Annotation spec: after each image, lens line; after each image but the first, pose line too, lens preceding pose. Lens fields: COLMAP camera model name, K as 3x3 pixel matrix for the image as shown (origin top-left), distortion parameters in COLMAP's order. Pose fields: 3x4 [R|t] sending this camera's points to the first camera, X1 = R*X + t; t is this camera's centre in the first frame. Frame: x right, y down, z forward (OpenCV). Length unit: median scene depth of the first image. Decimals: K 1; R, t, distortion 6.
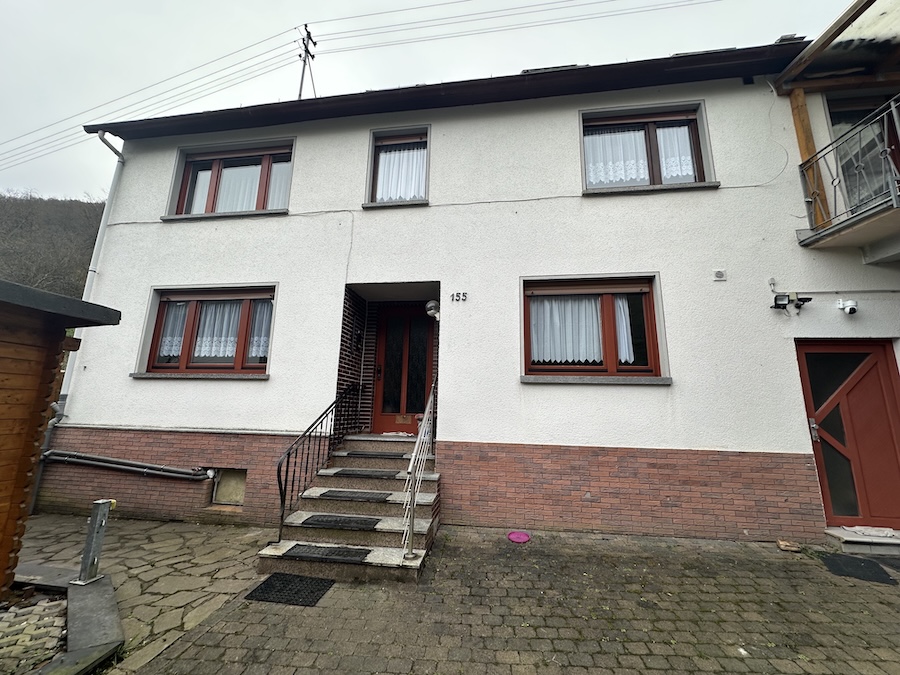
lens RADIAL K [[362.5, 0, 455.1], [0, 362.5, 335.0], [0, 0, 1]] dist [-0.000265, -0.000296]
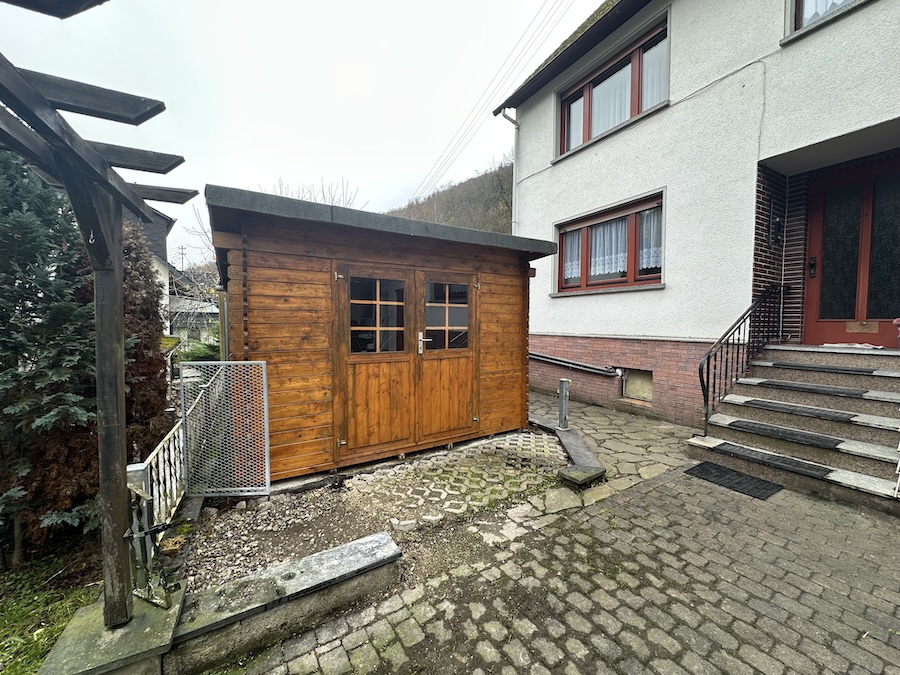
lens RADIAL K [[362.5, 0, 449.5], [0, 362.5, 336.6], [0, 0, 1]] dist [-0.000265, -0.000296]
pose [[0.597255, 0.015360, -0.801904, -0.060666], [0.168617, 0.975067, 0.144263, 0.006571], [0.784127, -0.221377, 0.579774, -0.091156]]
